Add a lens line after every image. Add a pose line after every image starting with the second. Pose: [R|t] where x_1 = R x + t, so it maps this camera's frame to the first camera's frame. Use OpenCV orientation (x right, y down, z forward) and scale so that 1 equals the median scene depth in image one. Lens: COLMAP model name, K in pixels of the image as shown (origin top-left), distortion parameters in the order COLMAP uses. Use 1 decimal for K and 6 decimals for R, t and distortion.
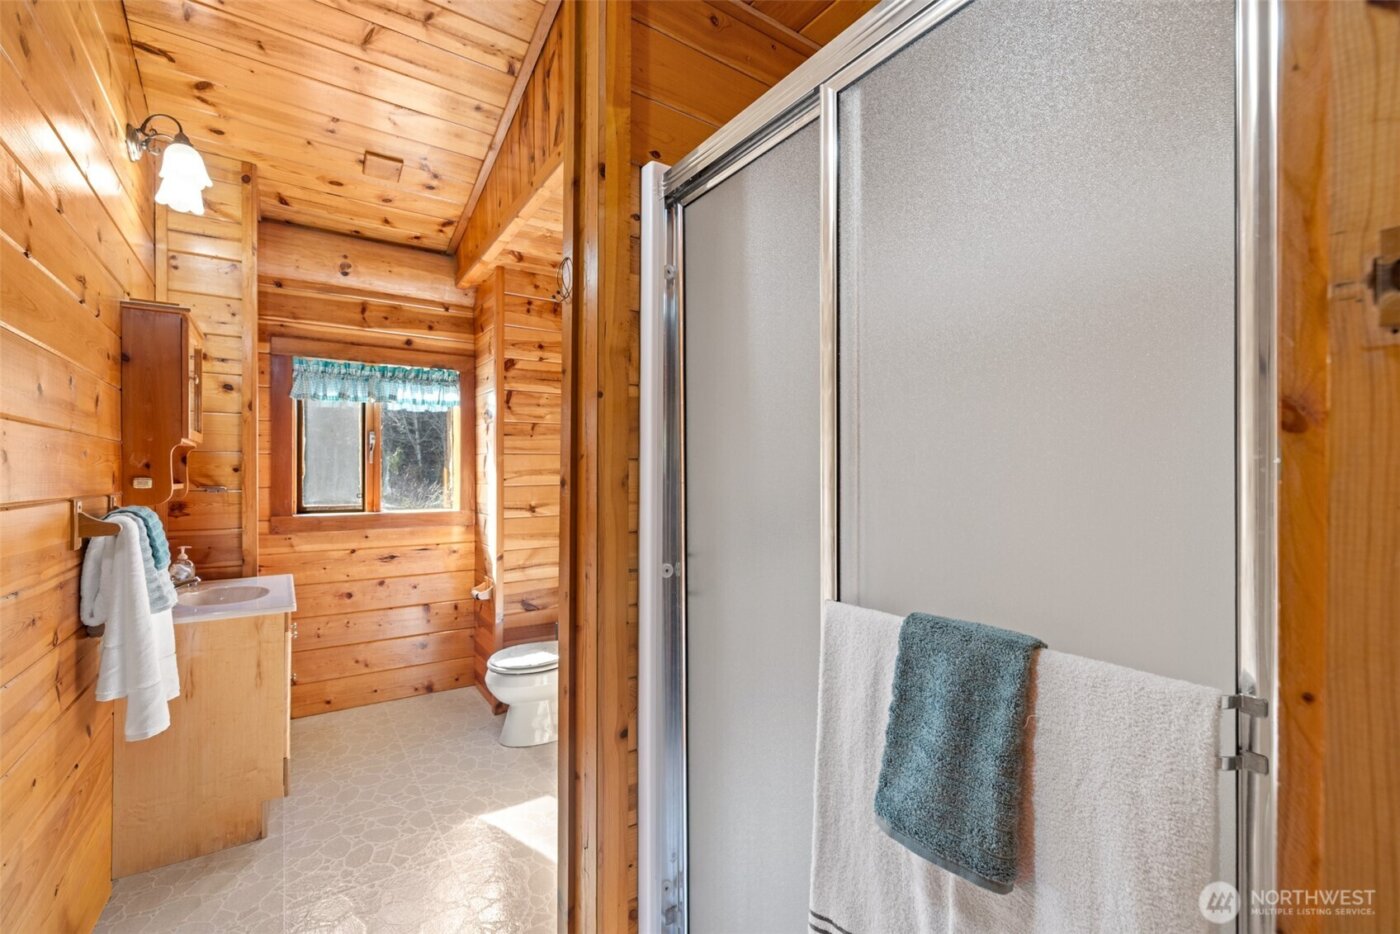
lens RADIAL K [[601.8, 0, 690.3], [0, 601.8, 459.5], [0, 0, 1]] dist [0.006149, -0.000576]
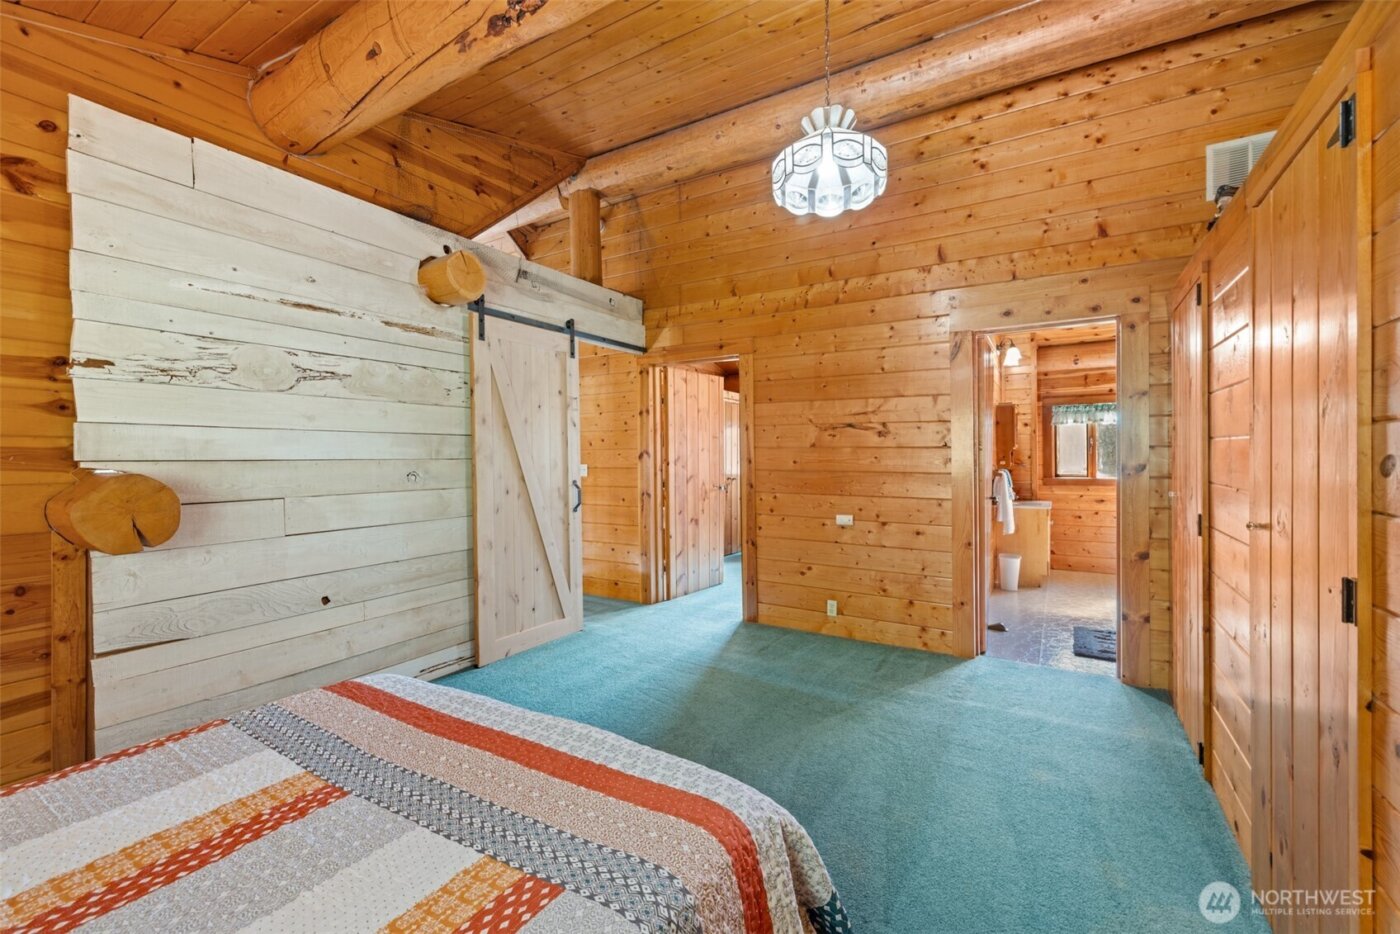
lens RADIAL K [[601.8, 0, 690.3], [0, 601.8, 459.5], [0, 0, 1]] dist [0.006149, -0.000576]
pose [[0.408486, 0.008430, -0.912726, 0.835200], [0.021770, 0.999583, 0.018976, -0.045552], [0.912505, -0.027621, 0.408132, -1.140223]]
